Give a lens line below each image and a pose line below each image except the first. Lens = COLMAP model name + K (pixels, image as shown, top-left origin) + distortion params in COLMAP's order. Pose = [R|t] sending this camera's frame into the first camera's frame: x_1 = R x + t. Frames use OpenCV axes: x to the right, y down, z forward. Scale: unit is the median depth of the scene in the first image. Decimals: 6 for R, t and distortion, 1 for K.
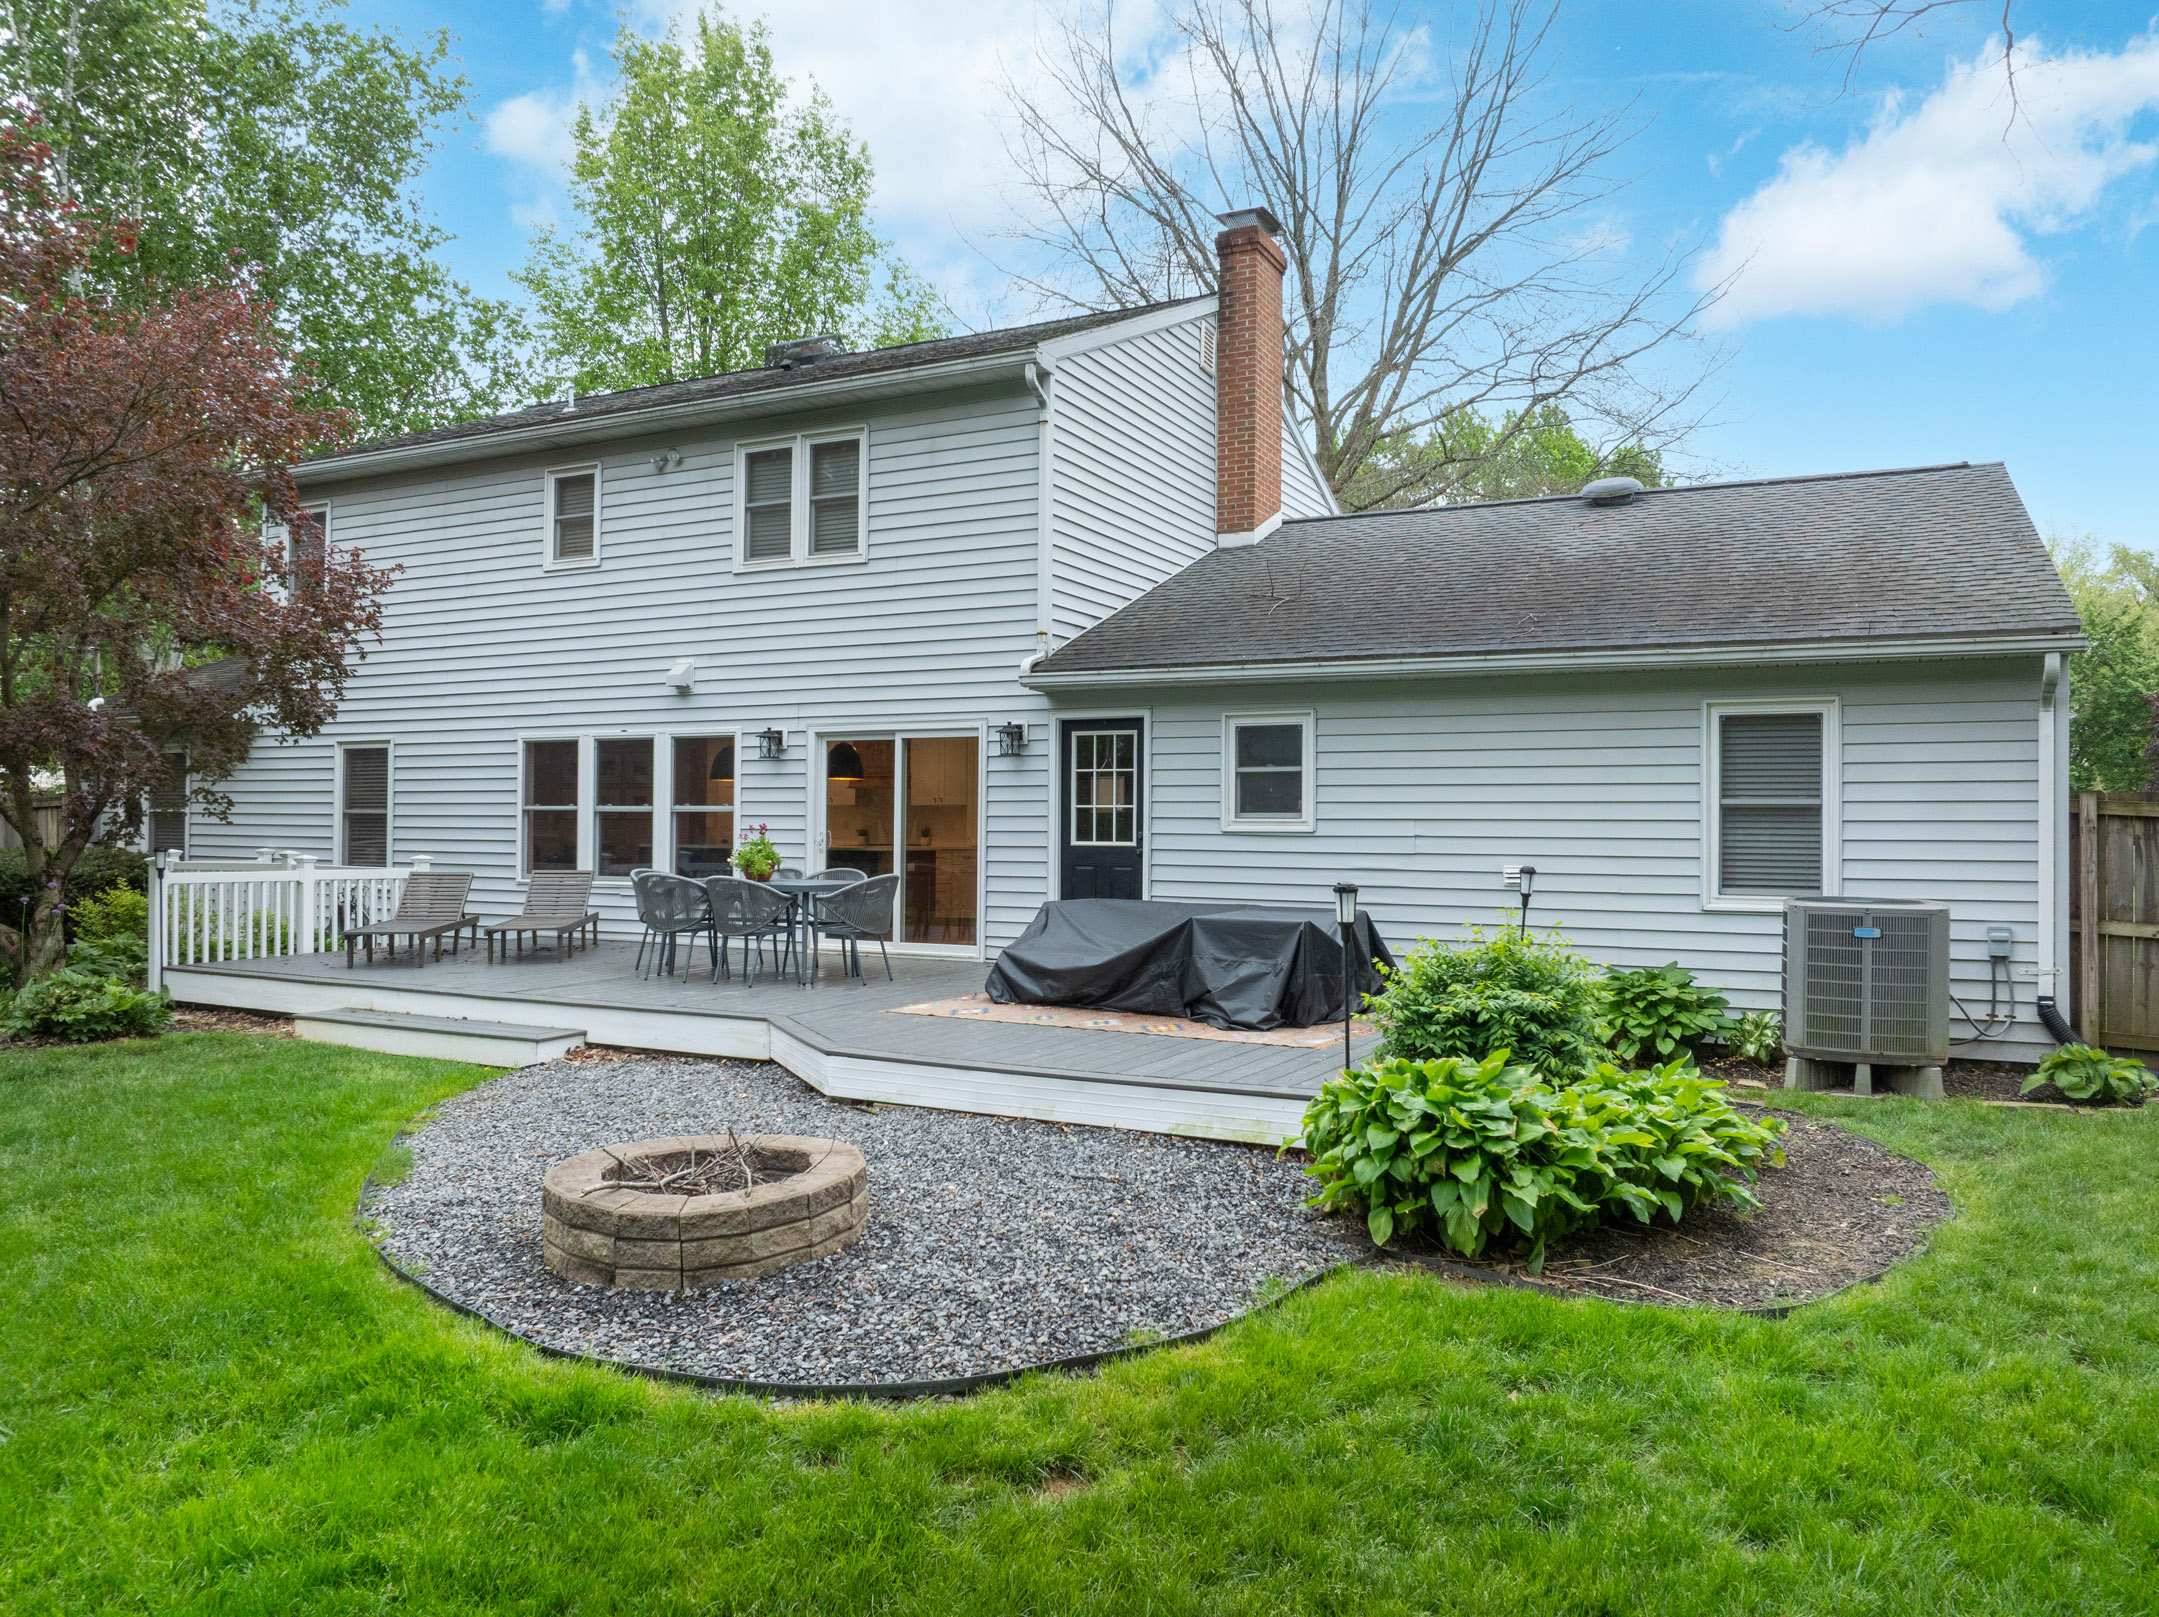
lens RADIAL K [[1522.0, 0, 1079.5], [0, 1522.0, 808.5], [0, 0, 1]] dist [-0.038388, -0.002003]
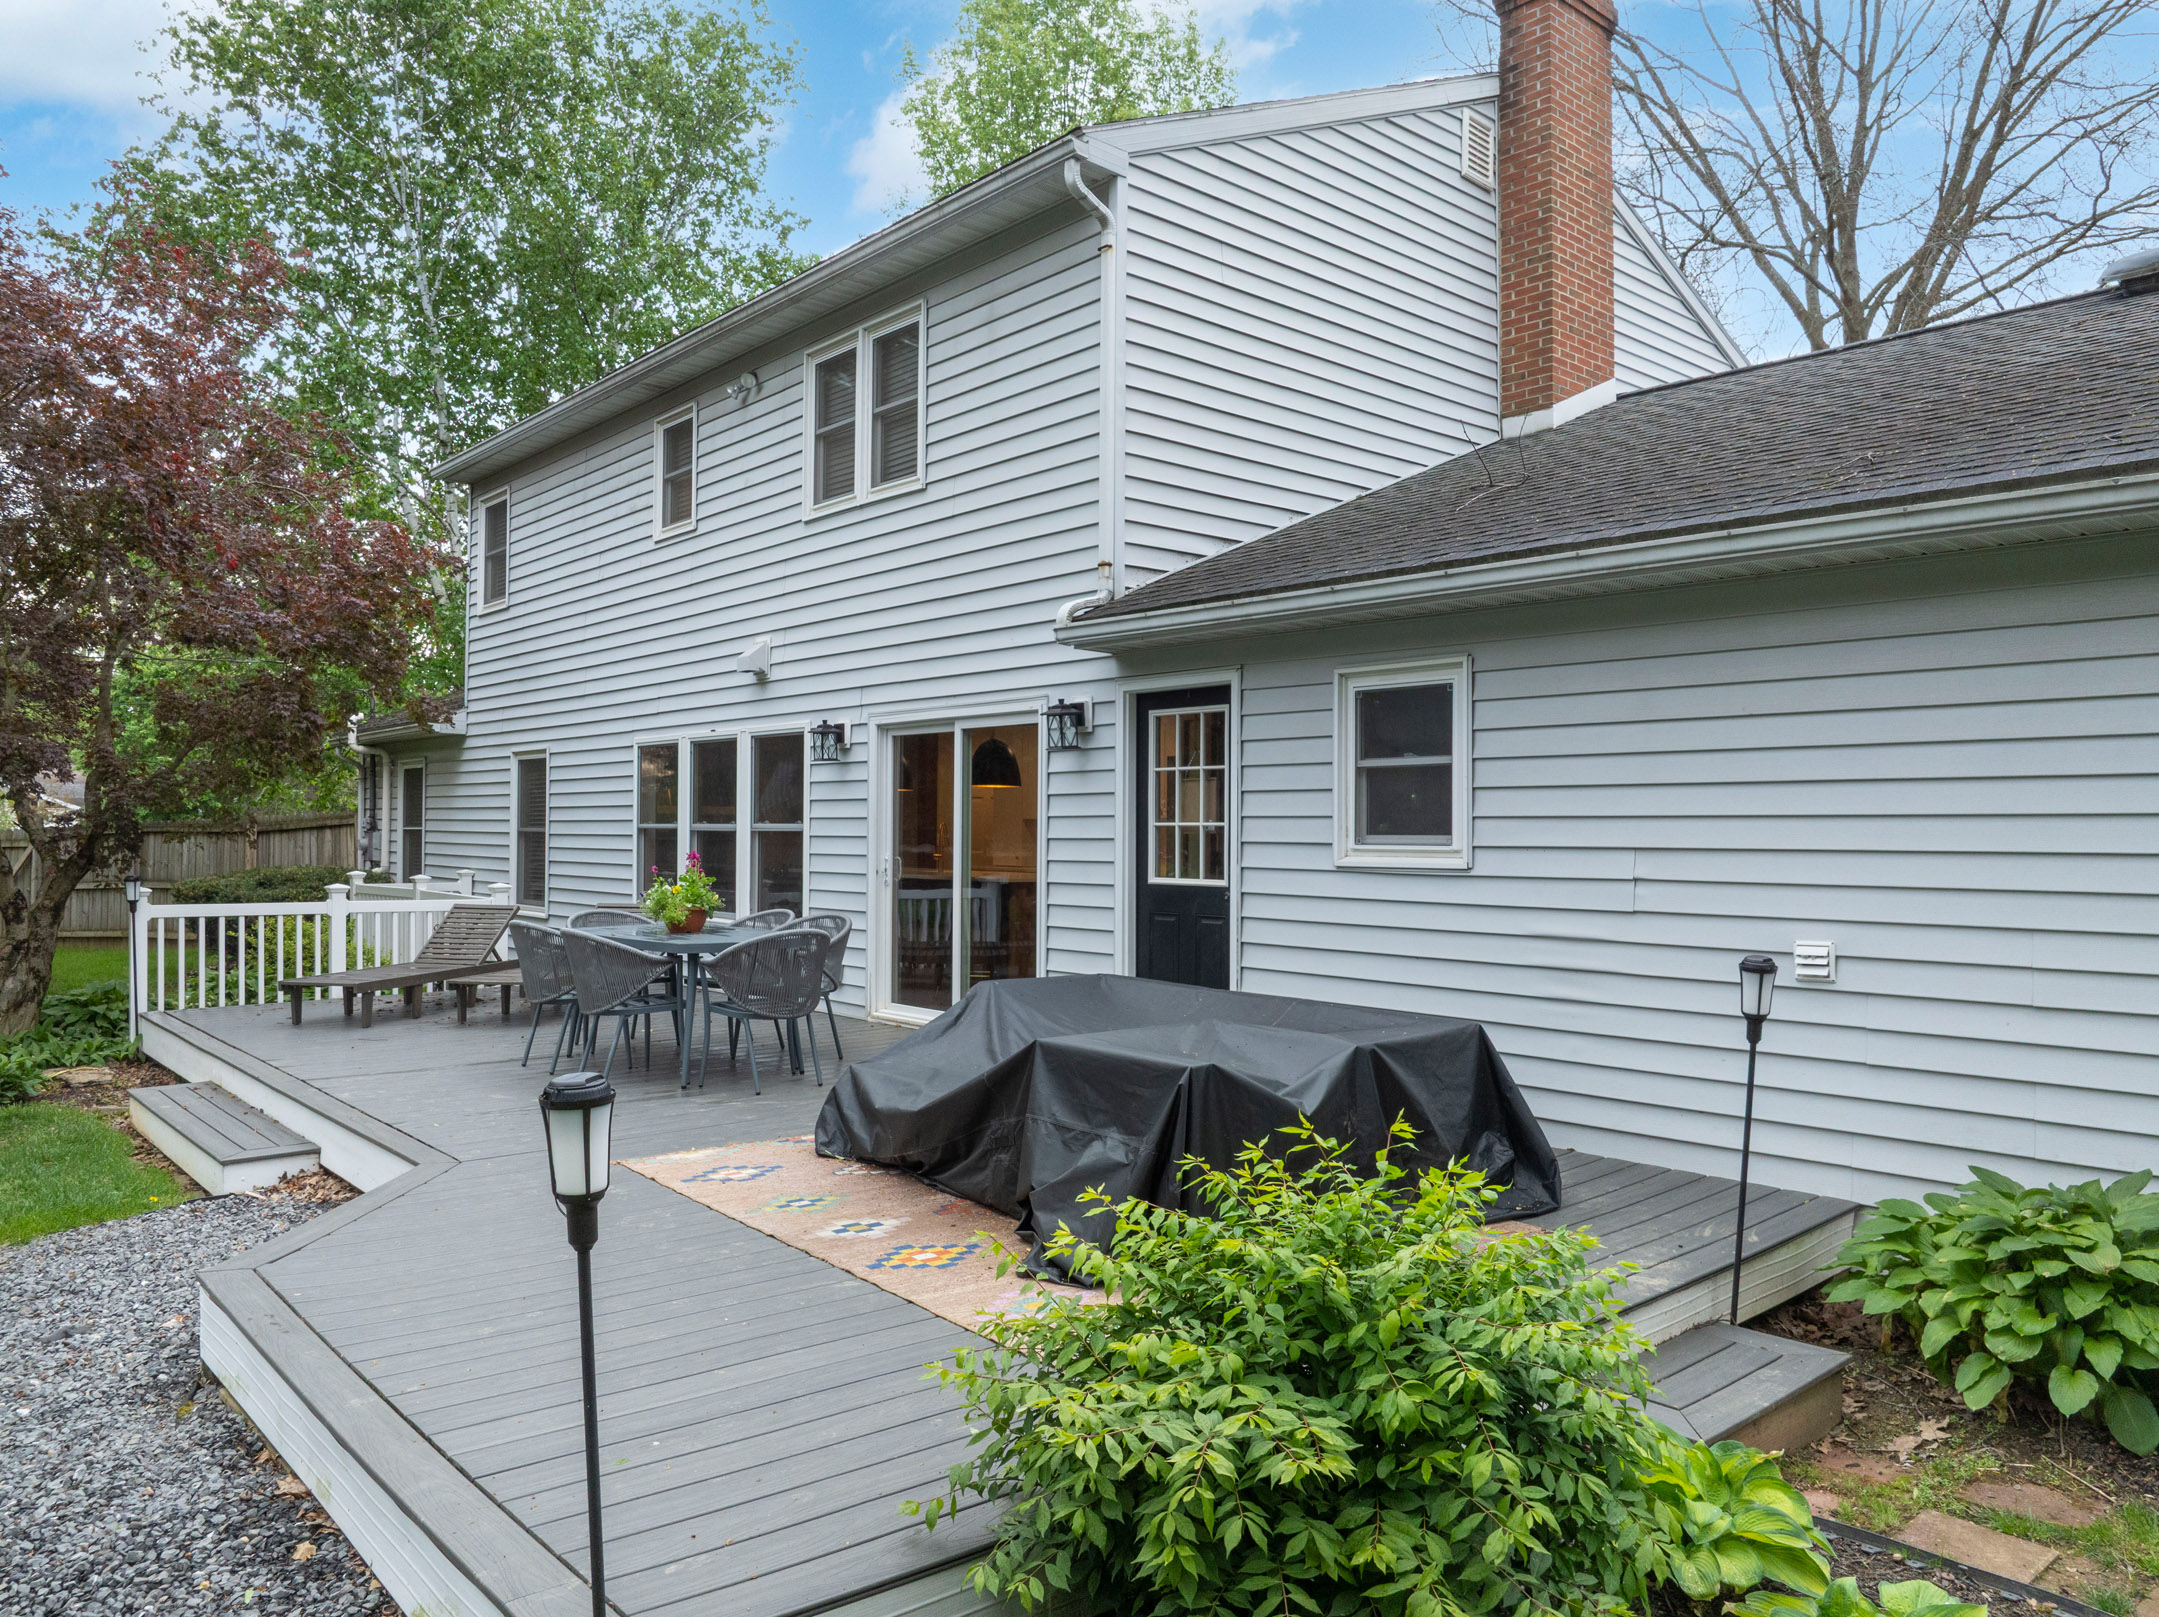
lens RADIAL K [[1522.0, 0, 1079.5], [0, 1522.0, 808.5], [0, 0, 1]] dist [-0.038388, -0.002003]
pose [[0.926130, -0.008980, -0.377099, 0.214895], [0.008230, 0.999960, -0.003600, -0.006010], [0.377116, 0.000231, 0.926166, 0.377592]]
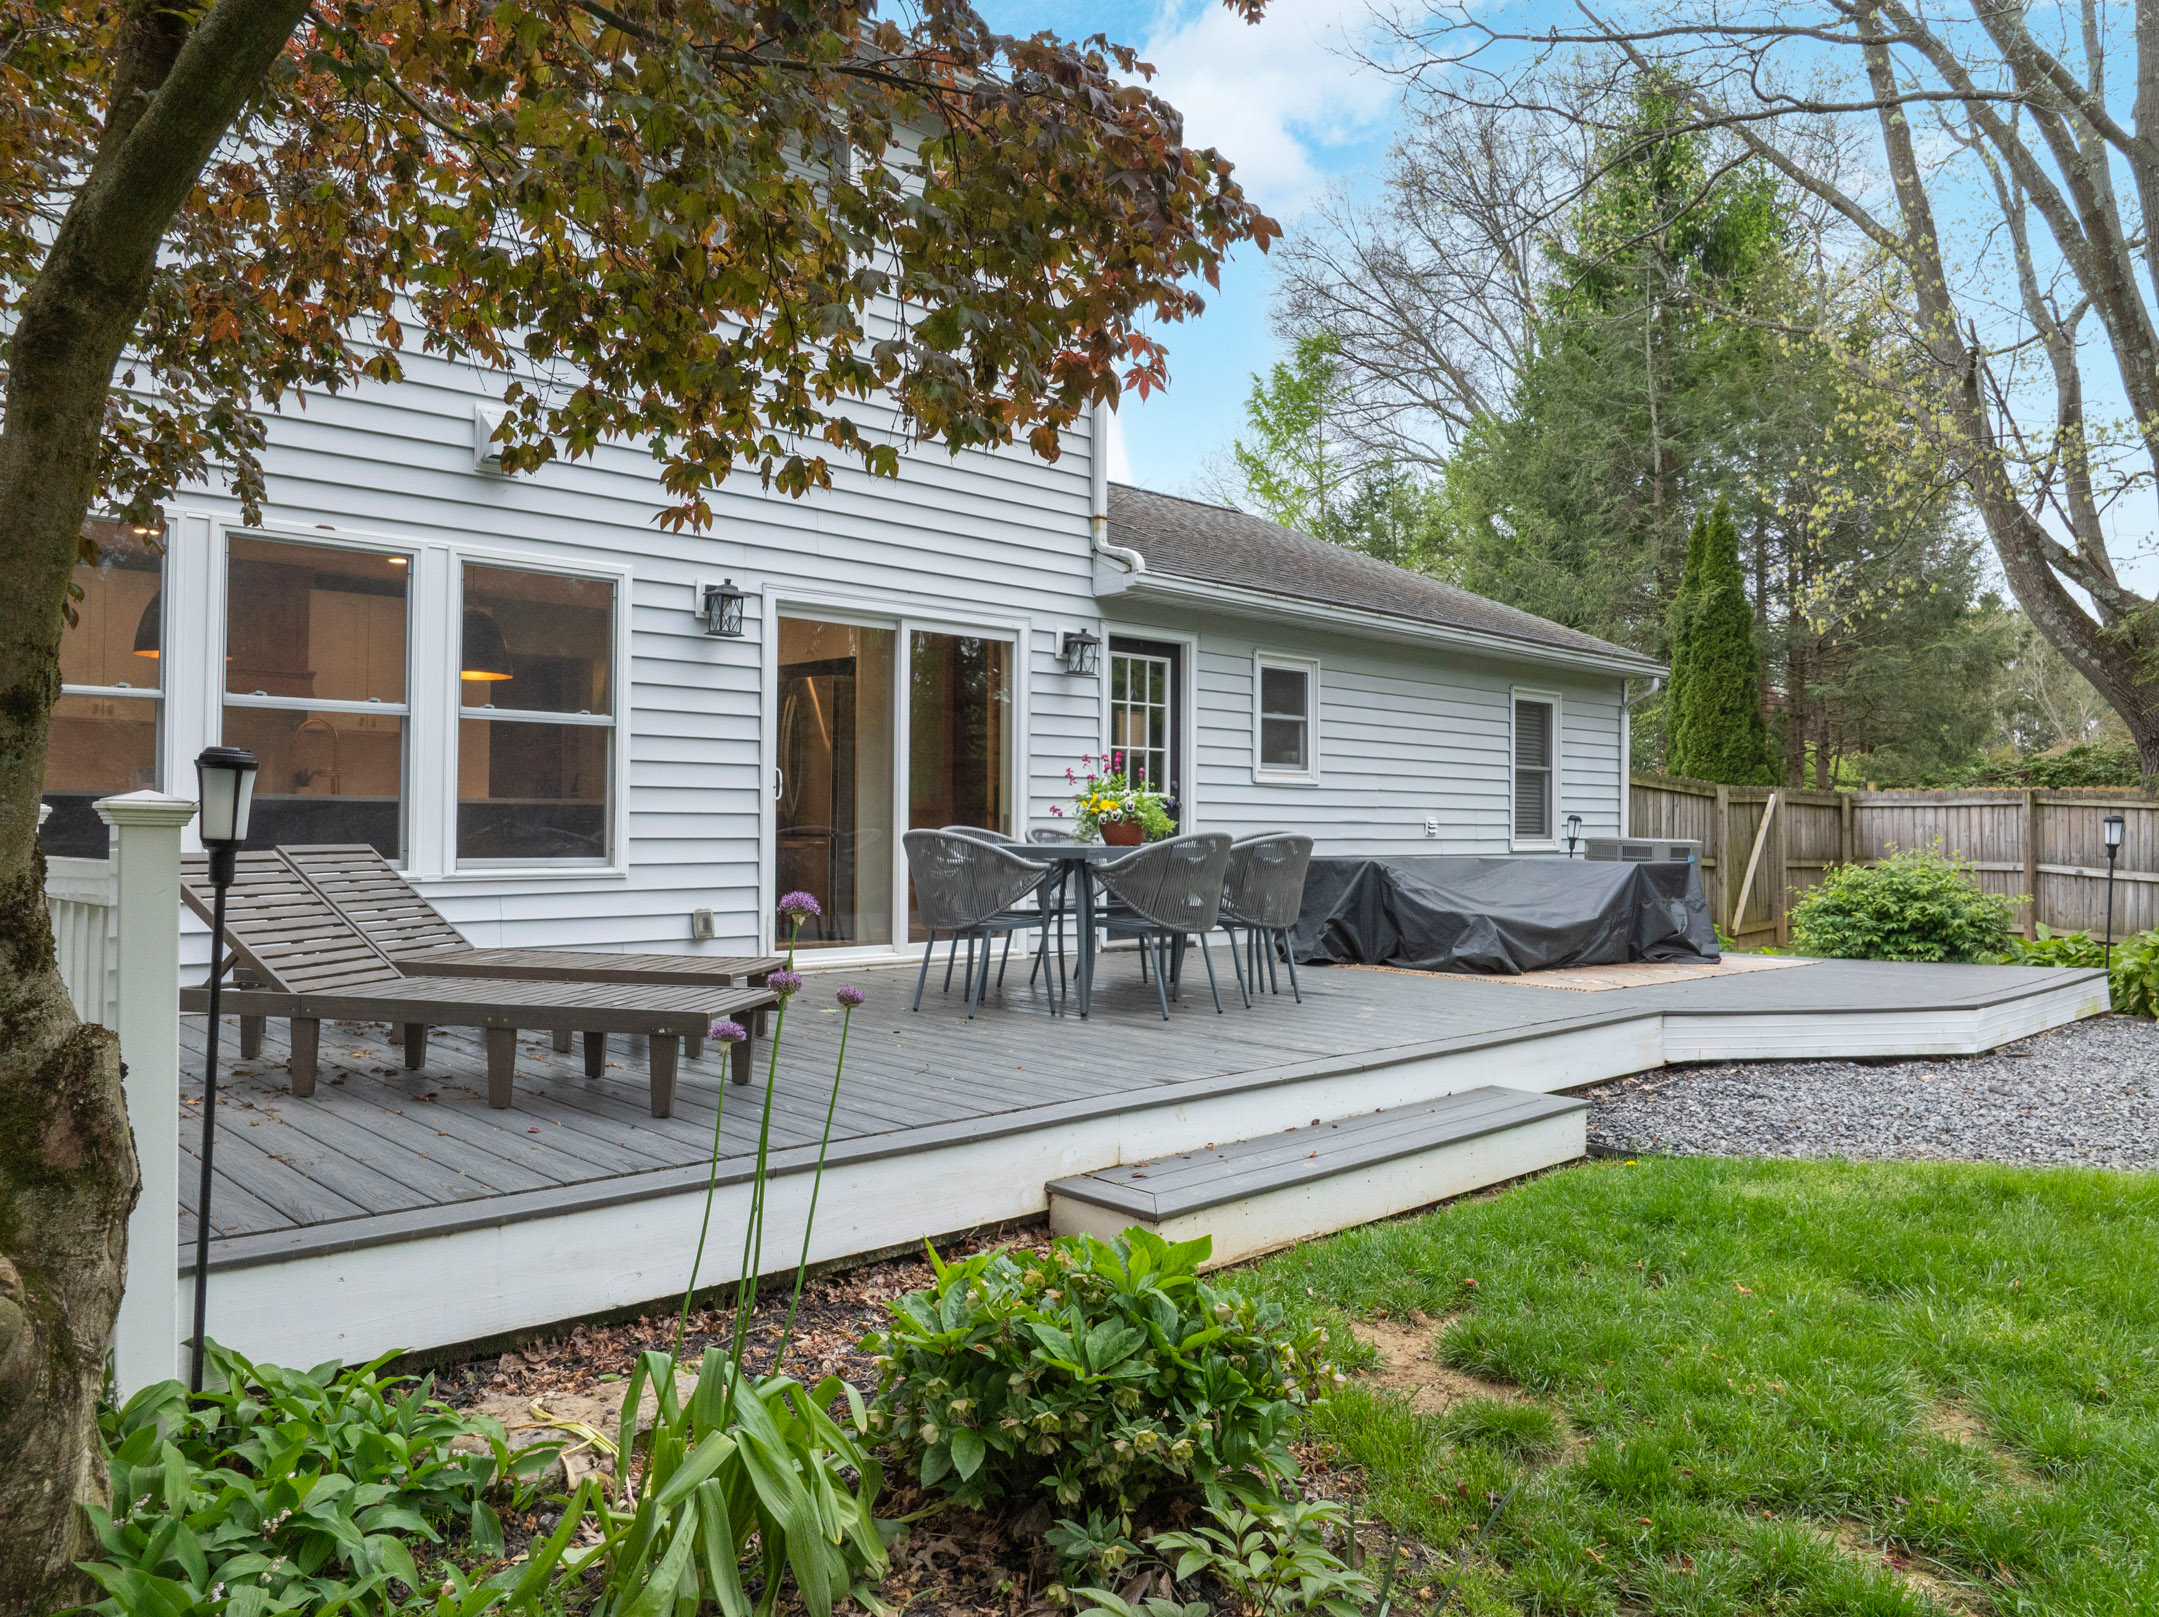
lens RADIAL K [[1522.0, 0, 1079.5], [0, 1522.0, 808.5], [0, 0, 1]] dist [-0.038388, -0.002003]
pose [[0.335776, 0.006980, 0.941916, -0.743315], [-0.017739, 0.999842, -0.001085, 0.031515], [-0.941775, -0.016345, 0.335847, 0.749370]]
